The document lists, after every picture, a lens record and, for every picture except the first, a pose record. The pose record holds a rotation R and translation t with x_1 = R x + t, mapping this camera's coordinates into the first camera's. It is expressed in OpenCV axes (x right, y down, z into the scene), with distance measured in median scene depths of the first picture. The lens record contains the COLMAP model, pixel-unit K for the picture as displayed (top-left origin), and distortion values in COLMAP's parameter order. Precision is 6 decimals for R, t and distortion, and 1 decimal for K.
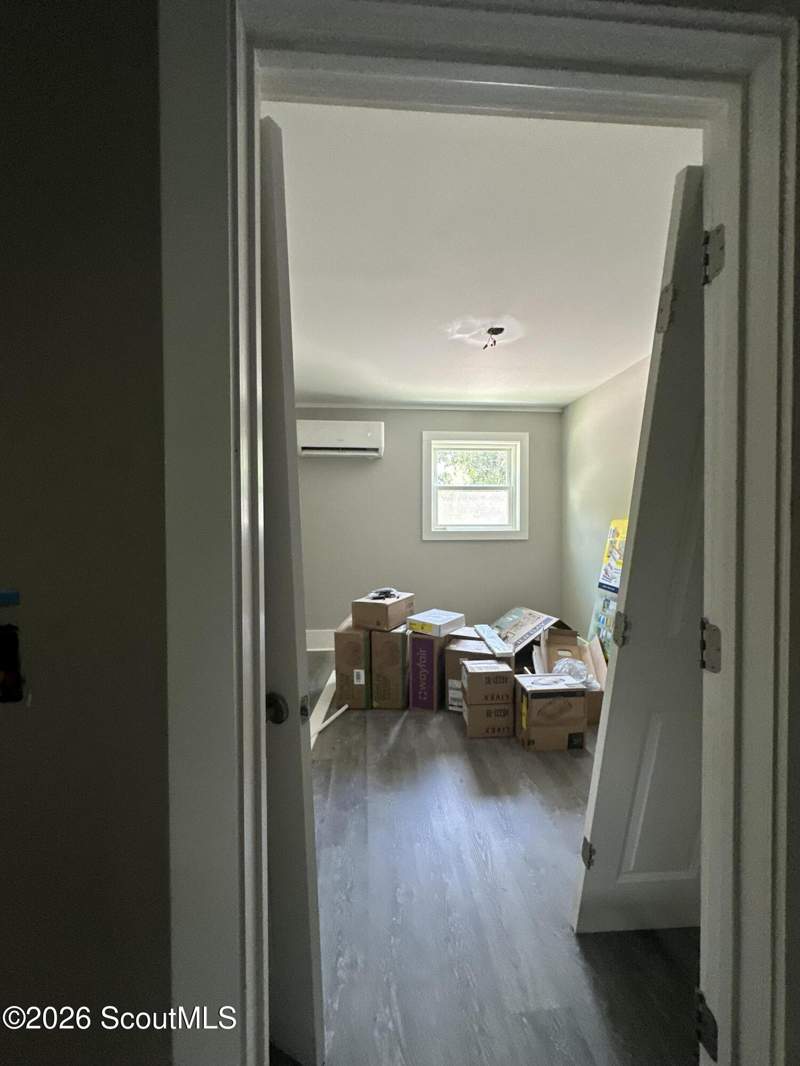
lens RADIAL K [[427.8, 0, 405.1], [0, 427.8, 533.6], [0, 0, 1]] dist [-0.001663, 0.001658]
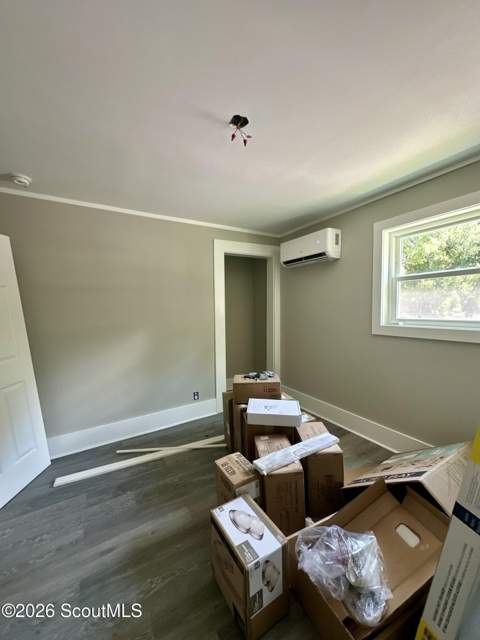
lens RADIAL K [[256.8, 0, 240.9], [0, 256.8, 319.3], [0, 0, 1]] dist [-0.001663, 0.001658]
pose [[0.423606, 0.035982, -0.905132, 0.485578], [-0.011202, 0.999342, 0.034485, -0.038884], [0.905777, -0.004469, 0.423730, 0.501062]]
